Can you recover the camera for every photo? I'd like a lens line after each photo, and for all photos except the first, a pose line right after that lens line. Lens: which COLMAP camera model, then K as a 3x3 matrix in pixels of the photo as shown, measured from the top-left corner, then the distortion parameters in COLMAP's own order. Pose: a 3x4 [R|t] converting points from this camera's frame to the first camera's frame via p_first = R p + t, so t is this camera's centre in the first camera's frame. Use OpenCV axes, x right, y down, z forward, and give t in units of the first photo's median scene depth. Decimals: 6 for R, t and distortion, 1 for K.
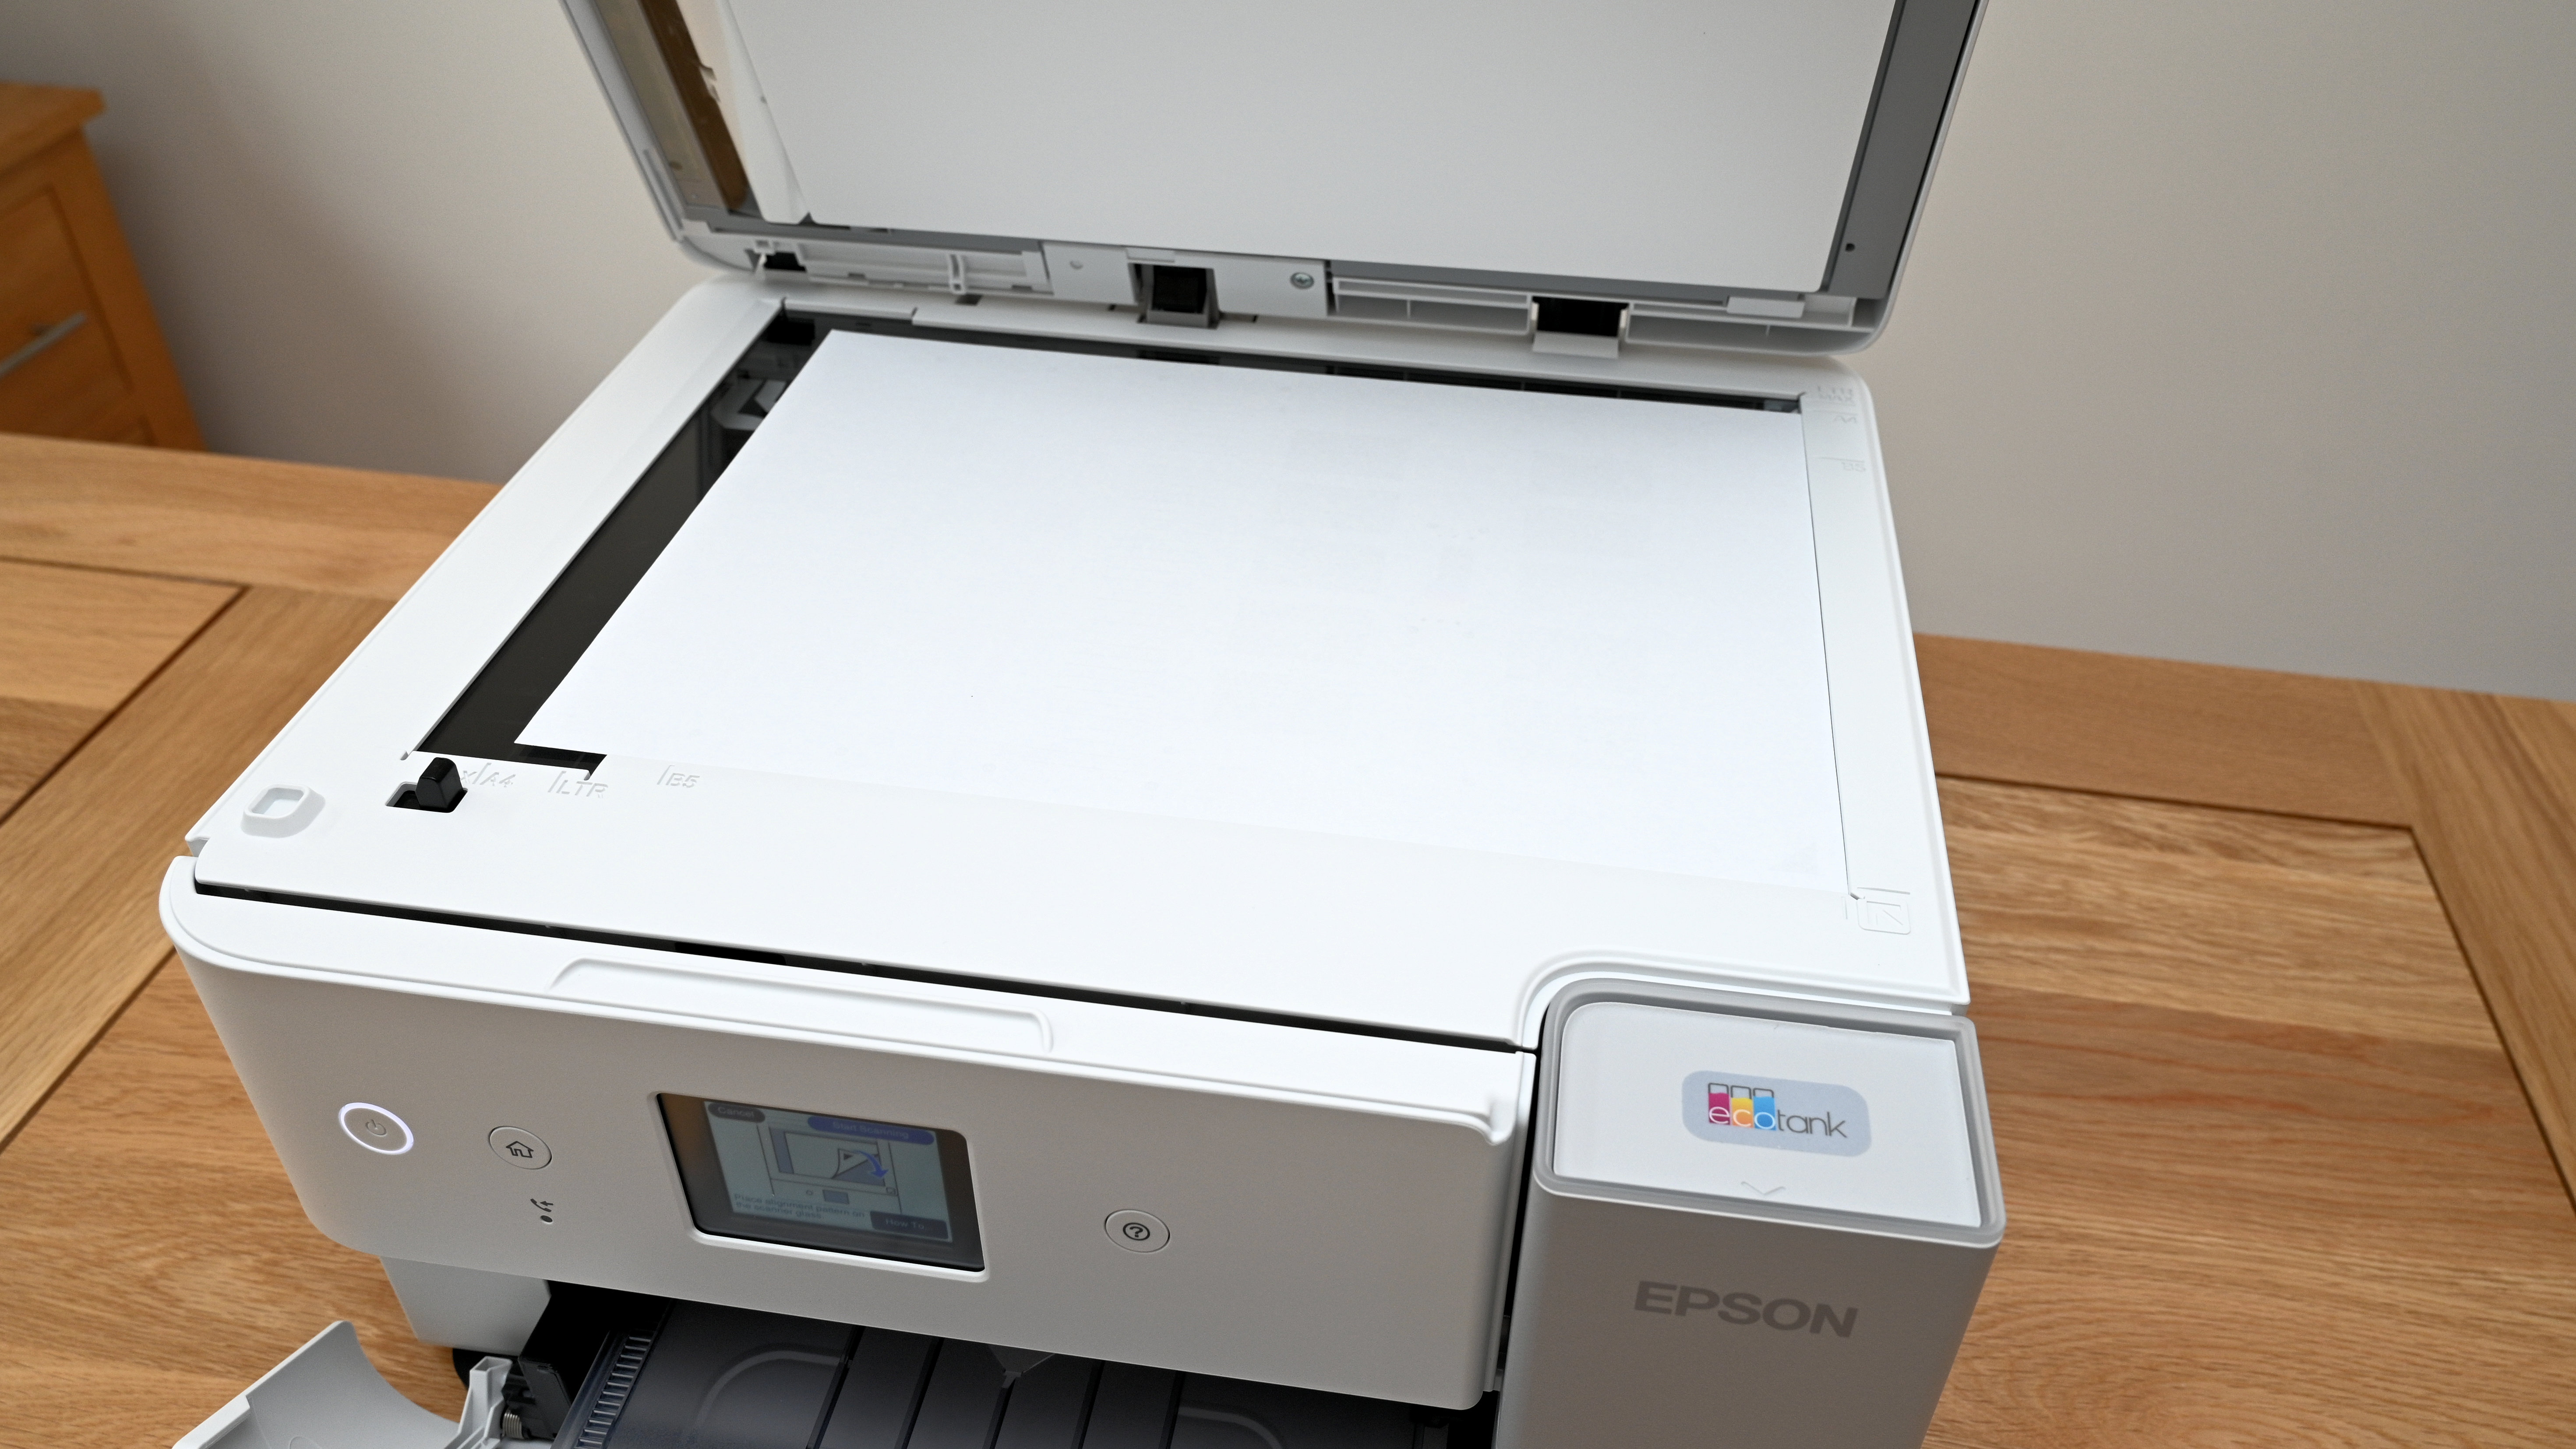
lens RADIAL K [[1932.2, 0, 1308.5], [0, 1932.2, 760.6], [0, 0, 1]] dist [0.002846, -0.006187]
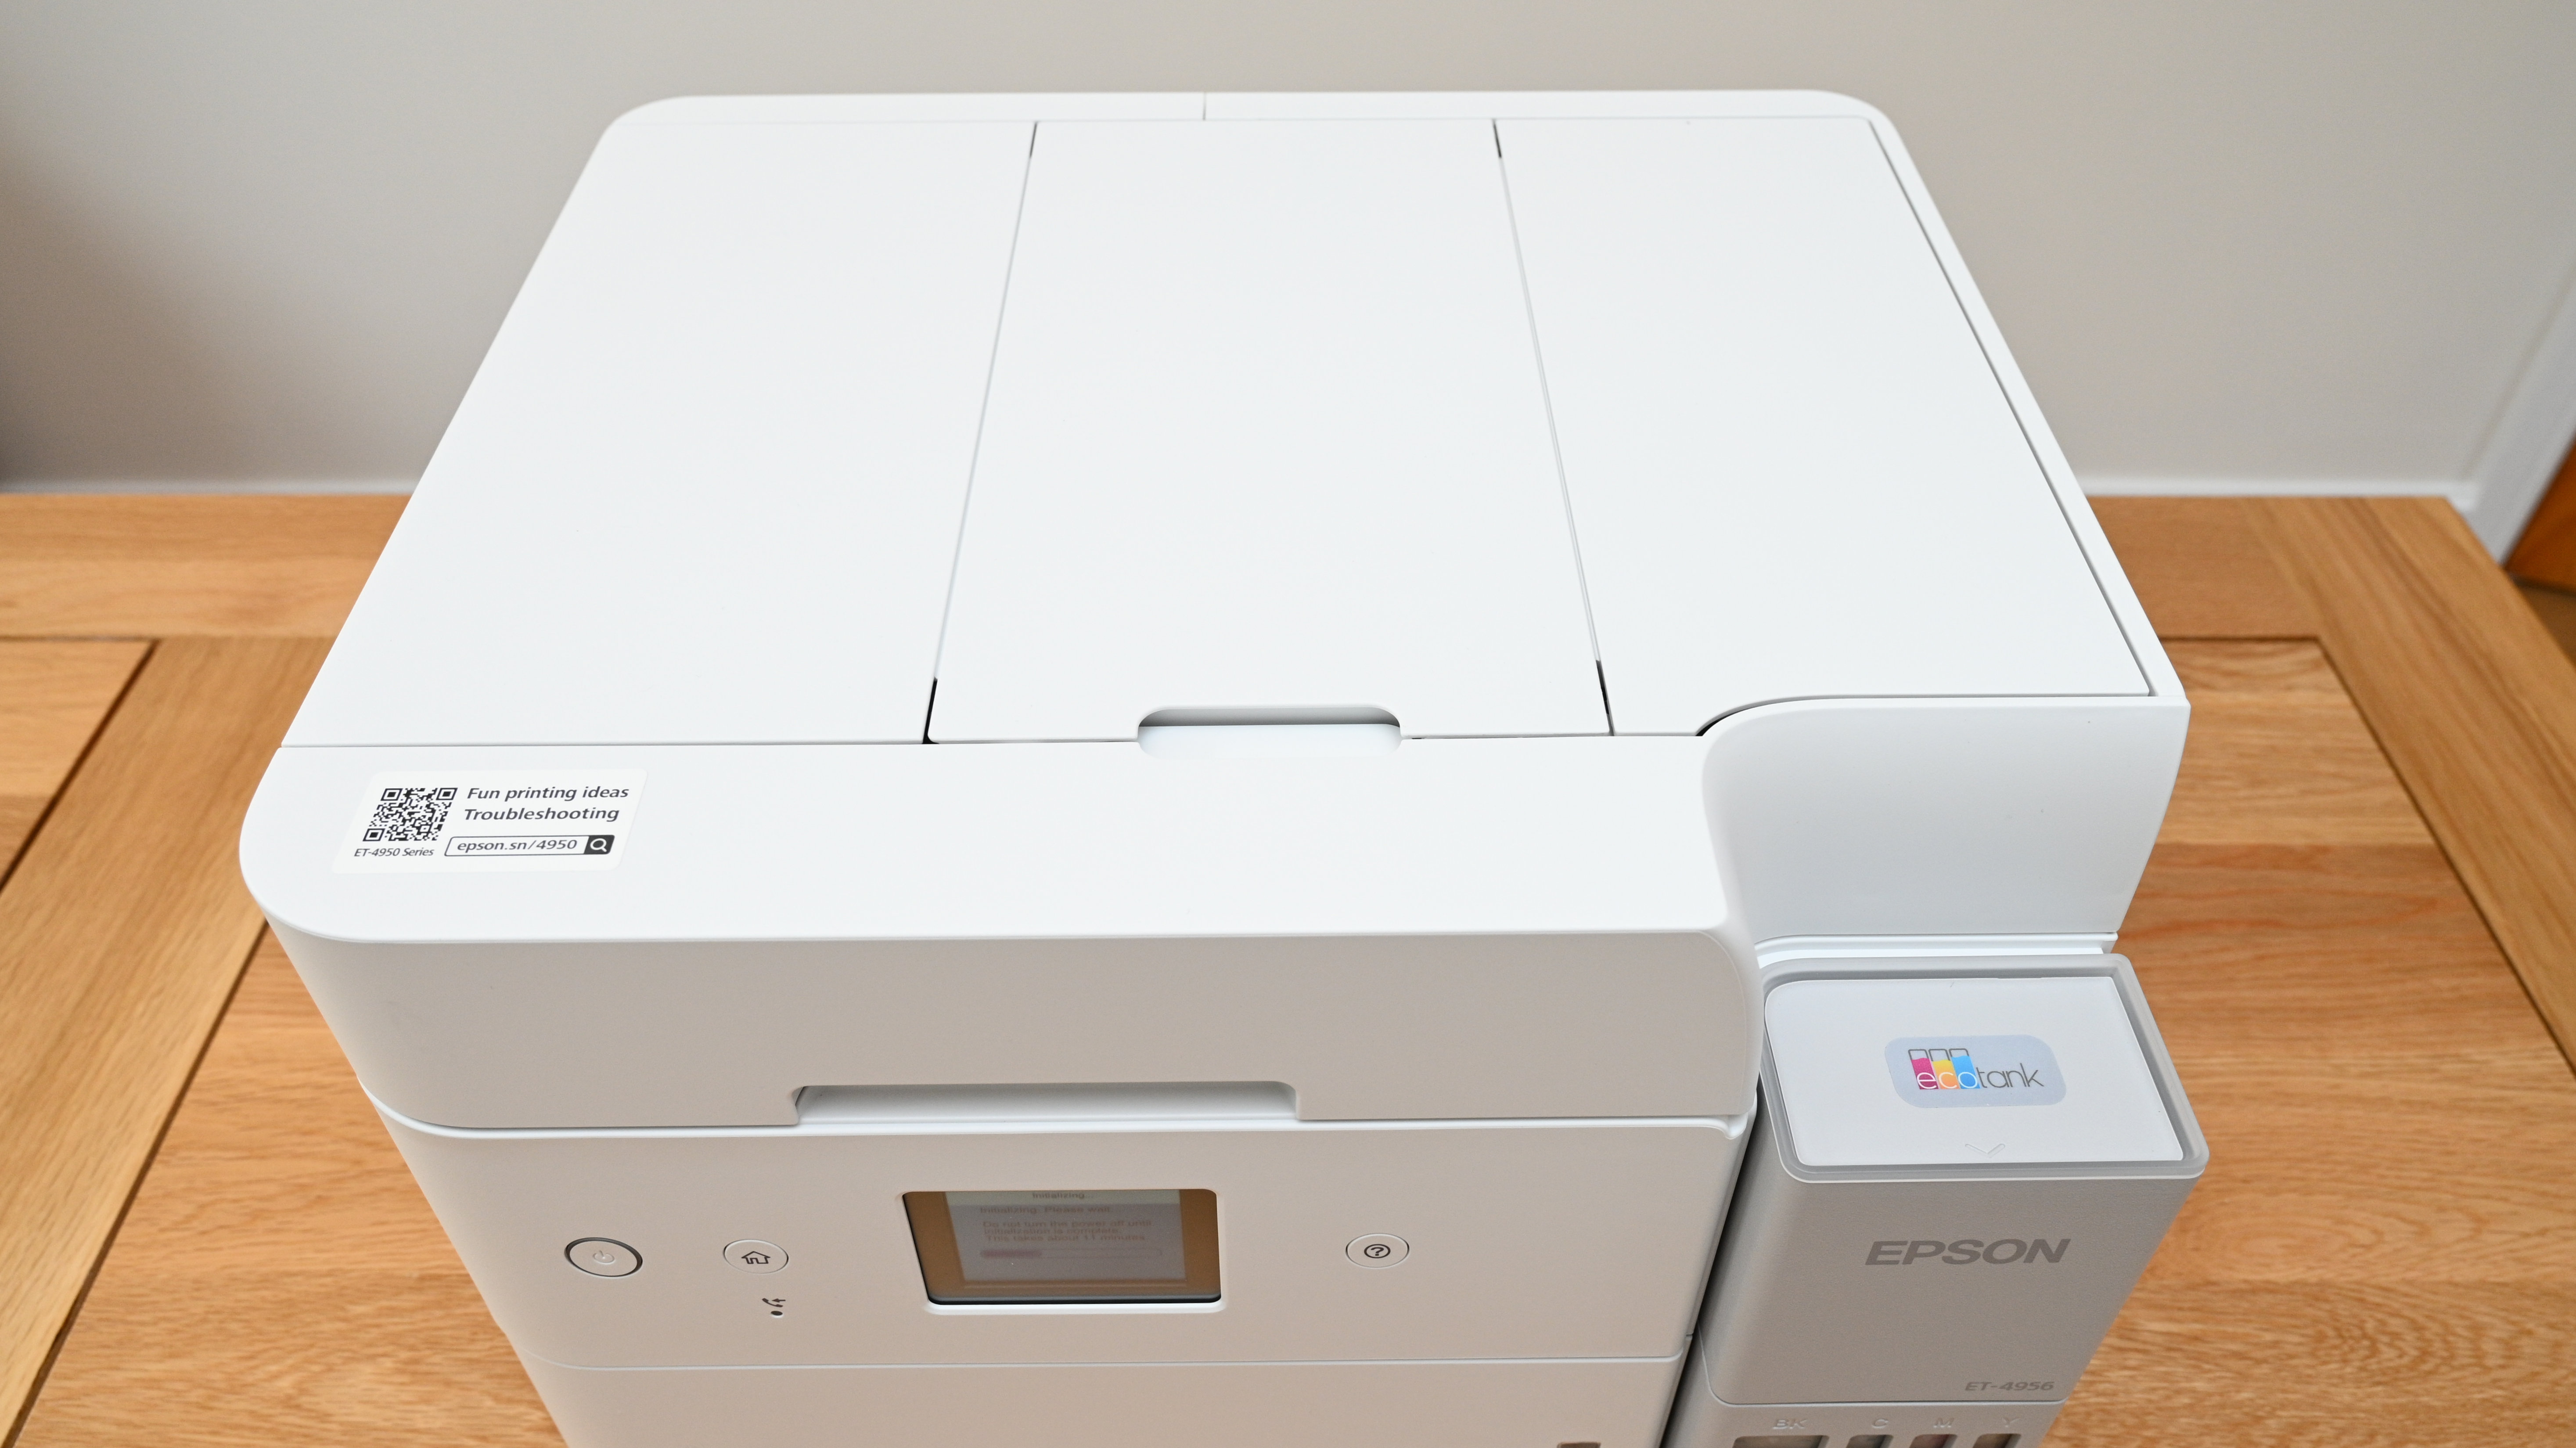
lens RADIAL K [[1920.9, 0, 1284.9], [0, 1920.9, 738.6], [0, 0, 1]] dist [0.000265, -0.000422]
pose [[0.986999, -0.123545, 0.102810, -0.148680], [0.114015, 0.989029, 0.093924, -0.096211], [-0.113286, -0.080981, 0.990257, -0.005745]]
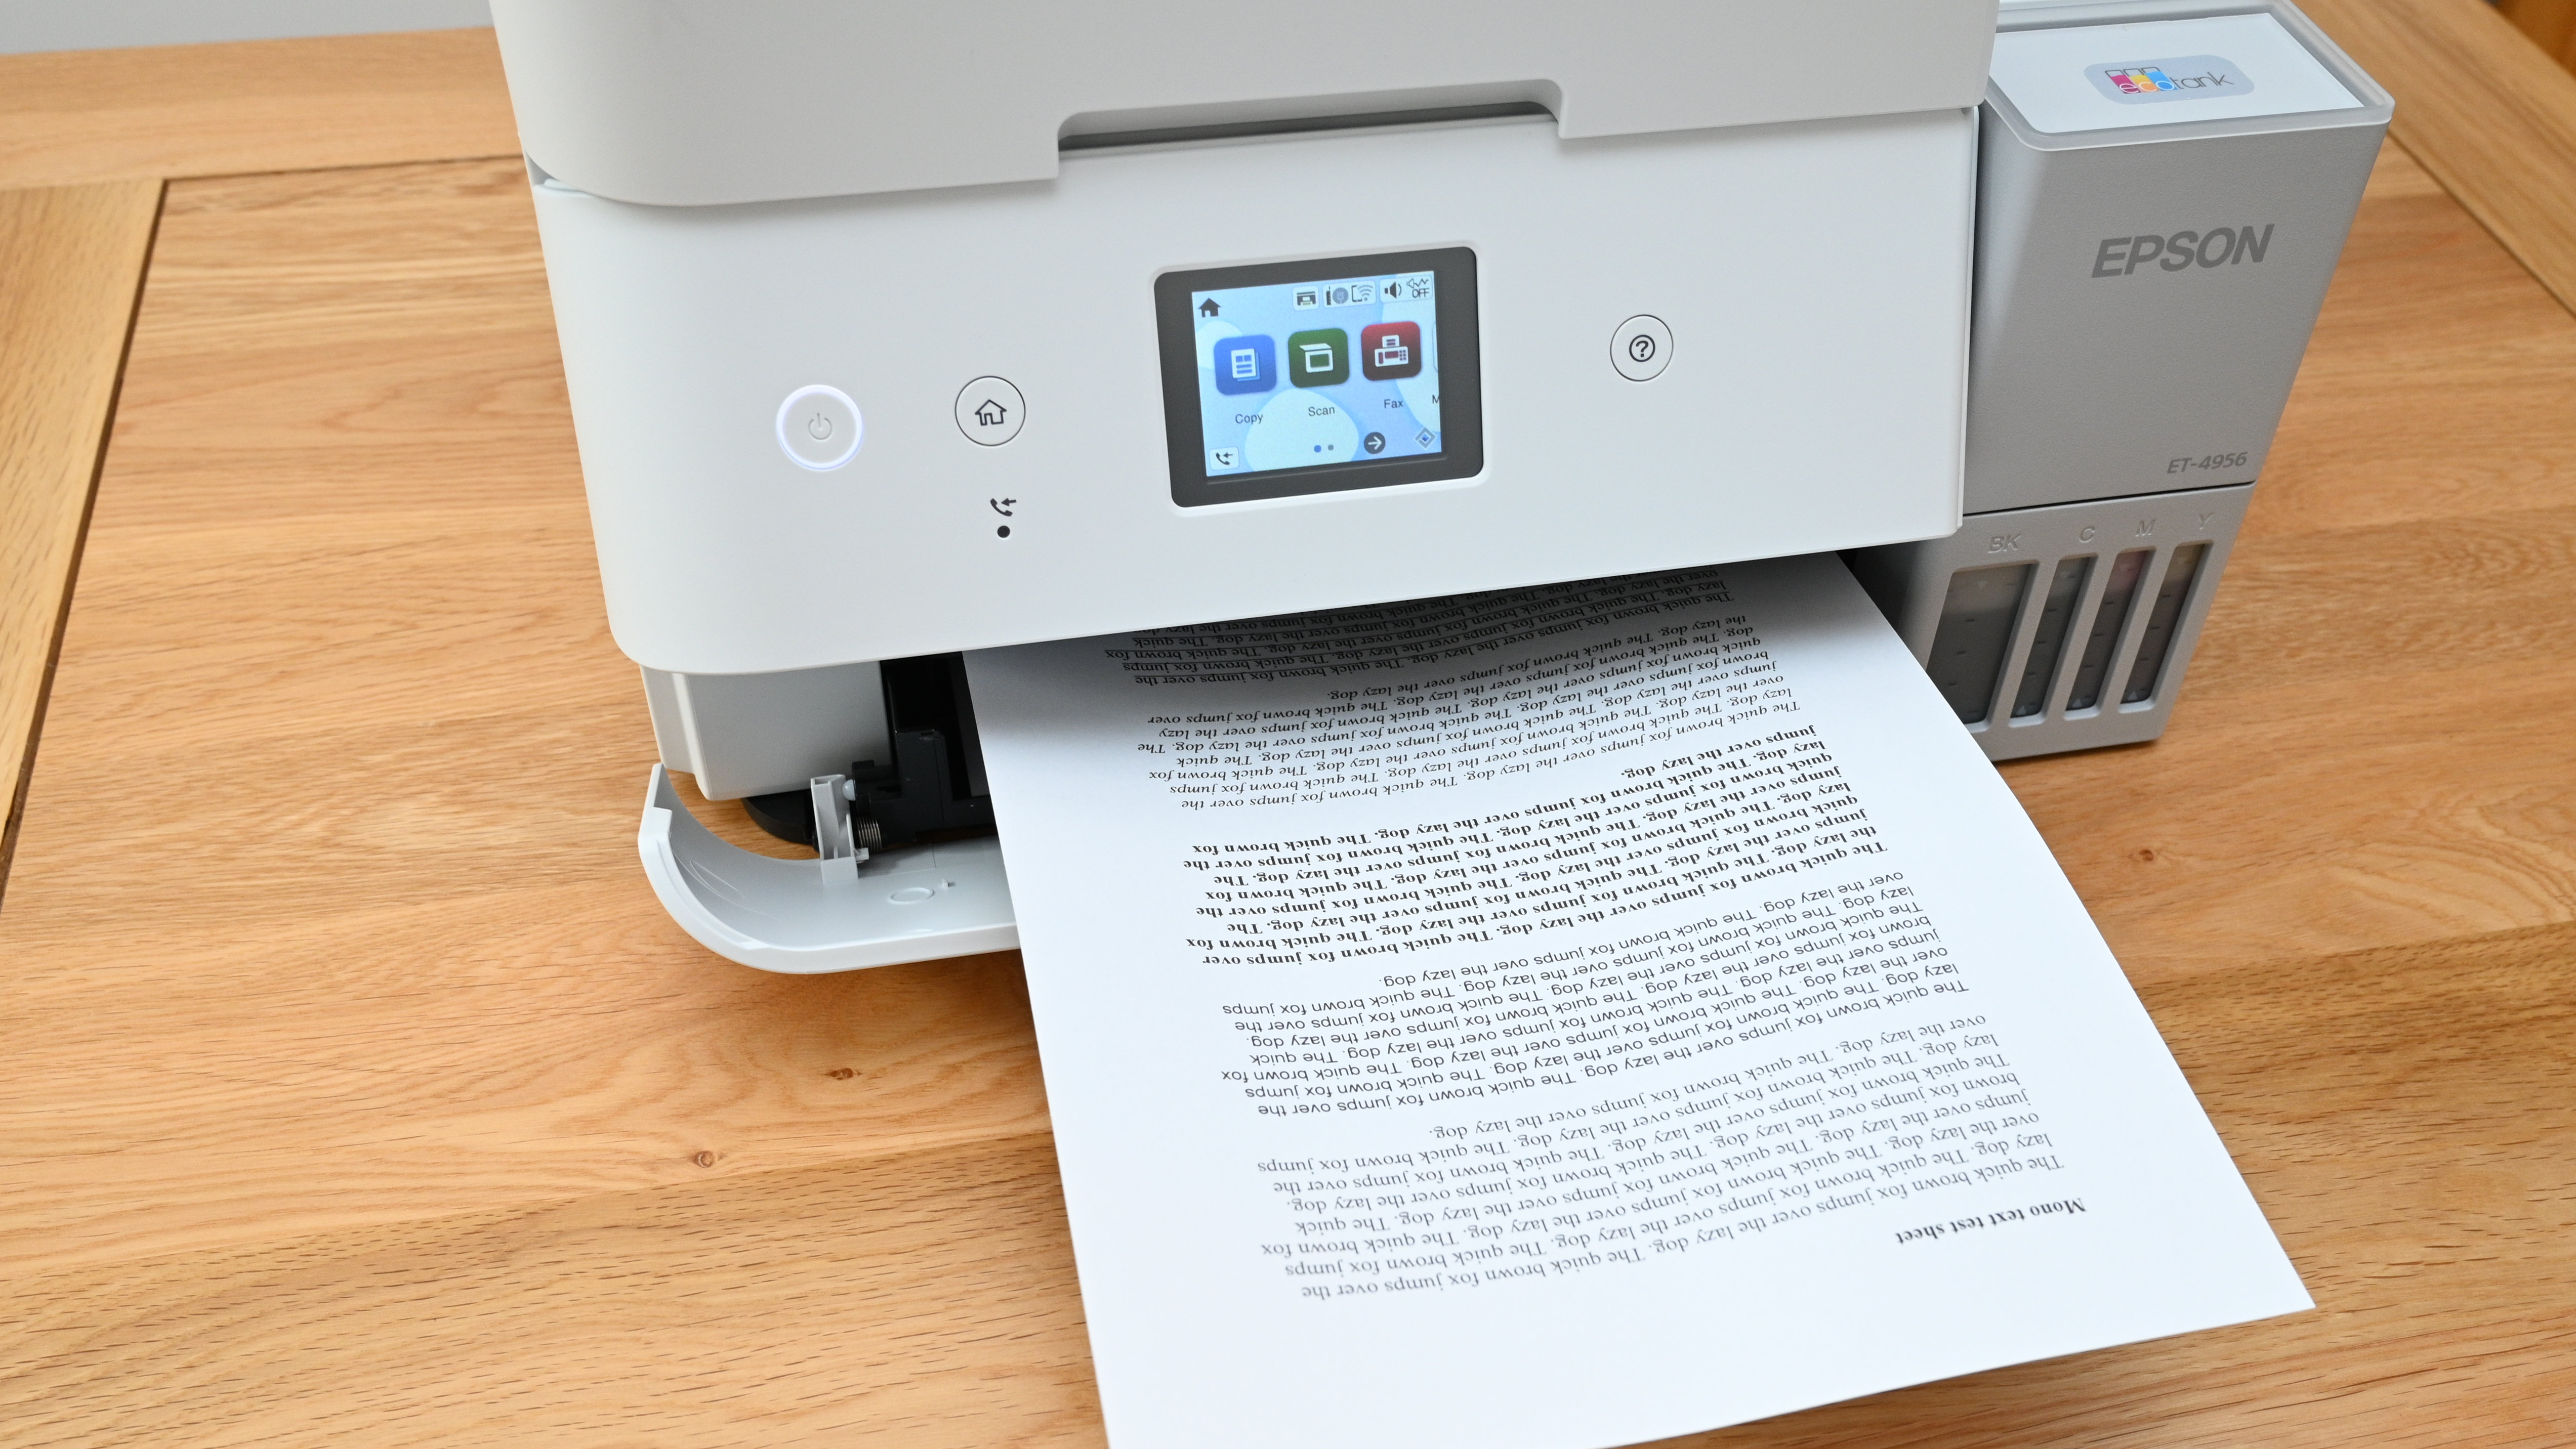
lens RADIAL K [[2459.4, 0, 1363.2], [0, 2459.4, 845.3], [0, 0, 1]] dist [-0.001290, 0.000000]
pose [[0.929925, -0.240834, 0.277918, -0.454964], [0.209050, 0.967934, 0.139287, 0.205627], [-0.302552, -0.071428, 0.950453, -0.162296]]
